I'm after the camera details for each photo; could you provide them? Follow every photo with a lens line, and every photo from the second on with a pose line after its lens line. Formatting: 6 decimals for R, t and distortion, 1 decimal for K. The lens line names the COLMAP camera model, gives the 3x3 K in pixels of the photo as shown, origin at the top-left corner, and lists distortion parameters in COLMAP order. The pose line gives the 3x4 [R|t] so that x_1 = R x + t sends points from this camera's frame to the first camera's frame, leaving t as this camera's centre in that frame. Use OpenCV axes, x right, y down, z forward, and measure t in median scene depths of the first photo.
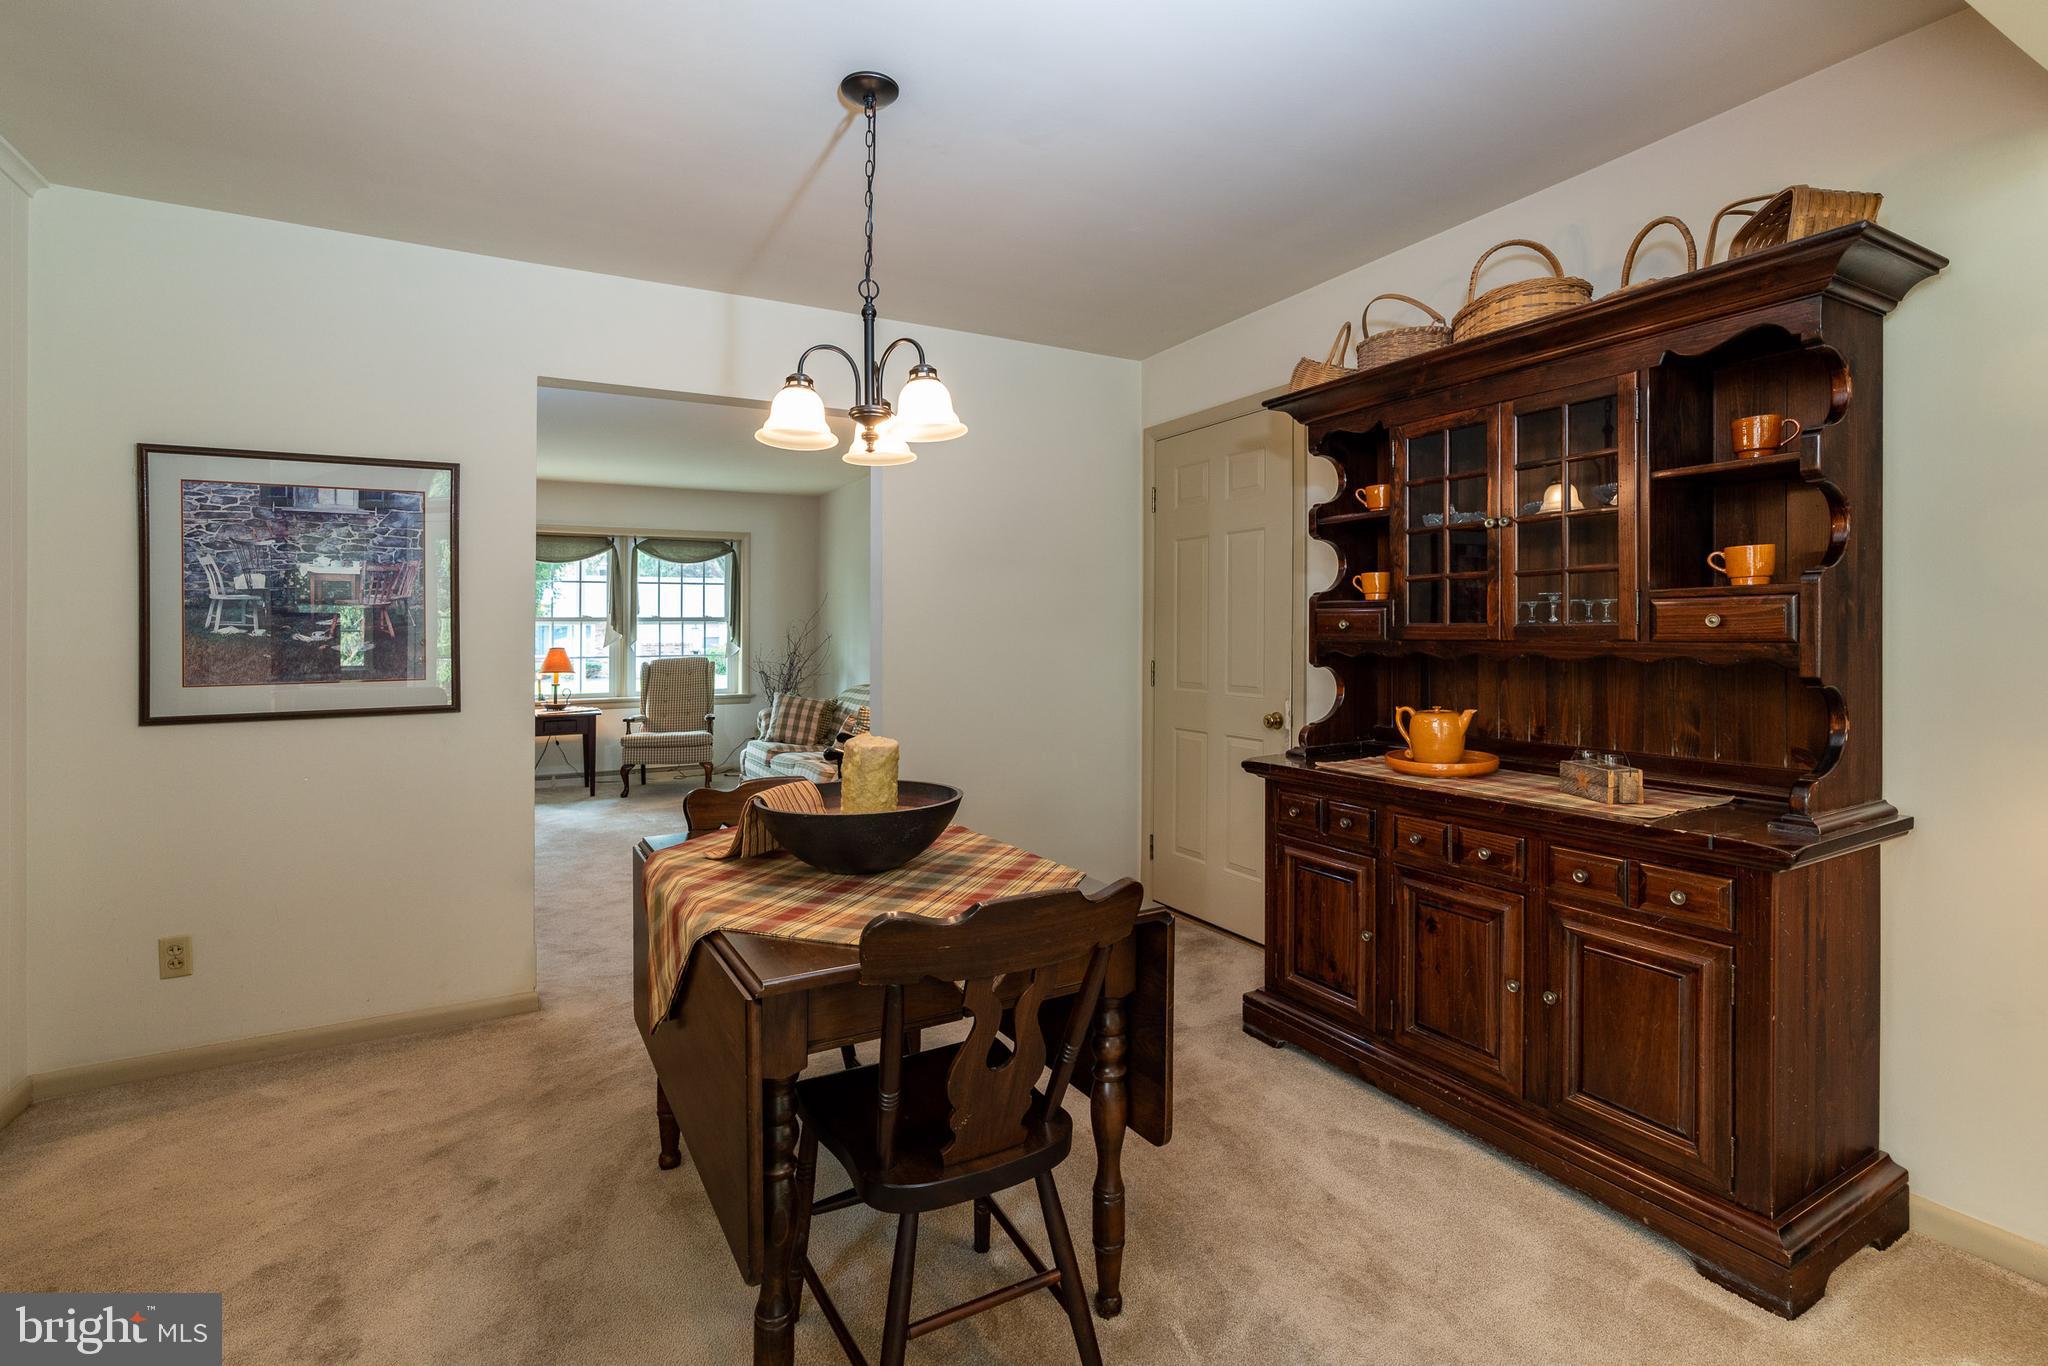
lens RADIAL K [[934.3, 0, 1017.3], [0, 934.3, 641.4], [0, 0, 1]] dist [-0.000033, 0.000503]
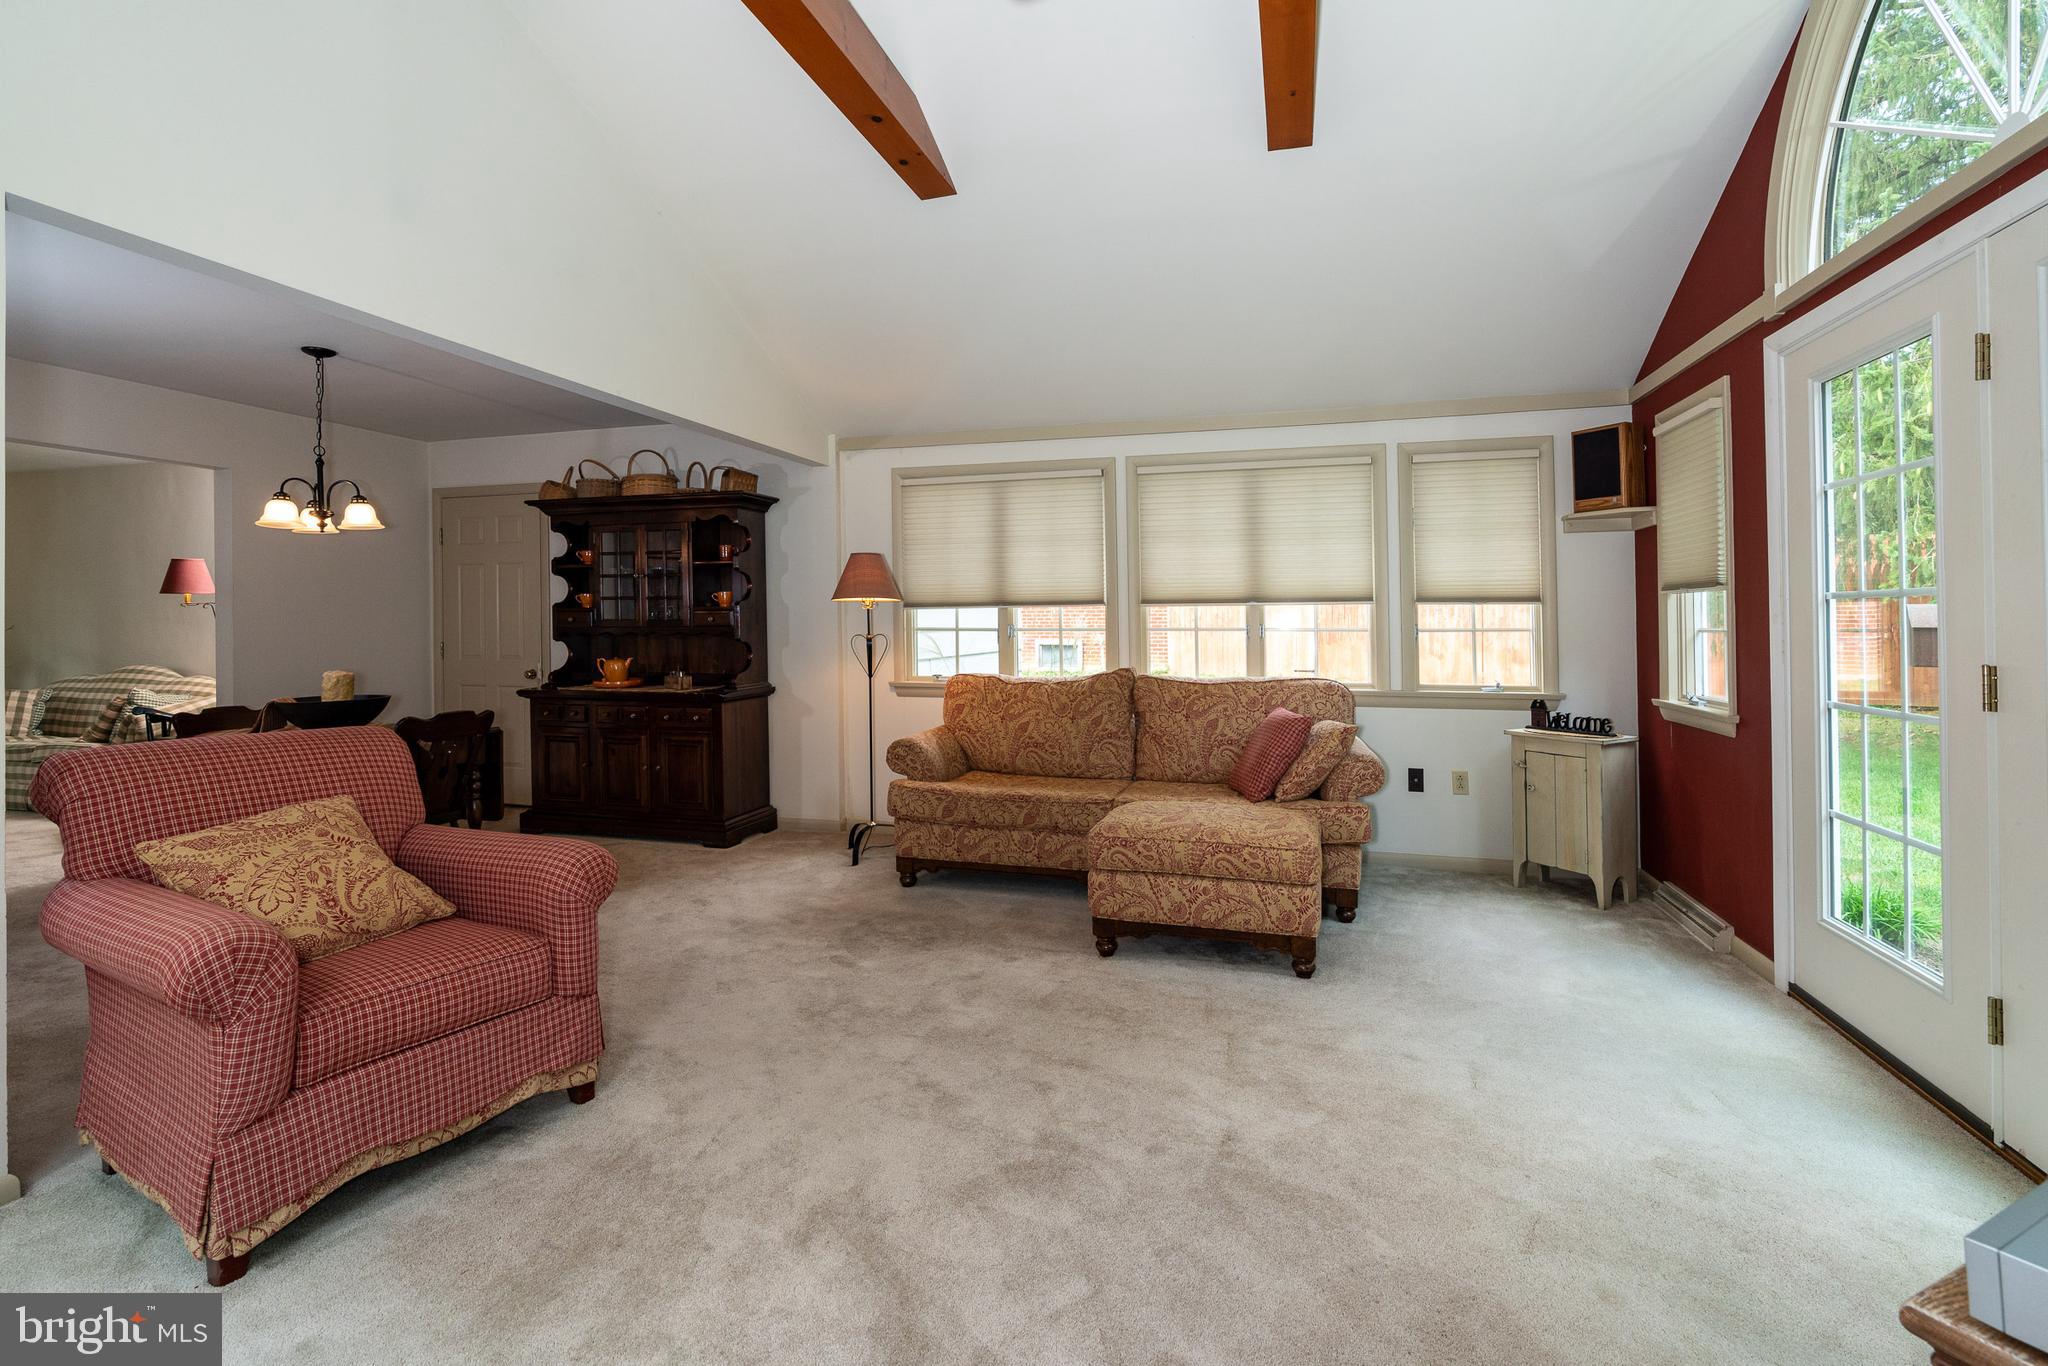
lens RADIAL K [[934.3, 0, 1017.3], [0, 934.3, 641.4], [0, 0, 1]] dist [-0.000033, 0.000503]
pose [[0.711899, -0.011973, 0.702180, -0.436587], [0.008111, 0.999928, 0.008826, 0.021817], [-0.702235, -0.000588, 0.711945, -1.274492]]
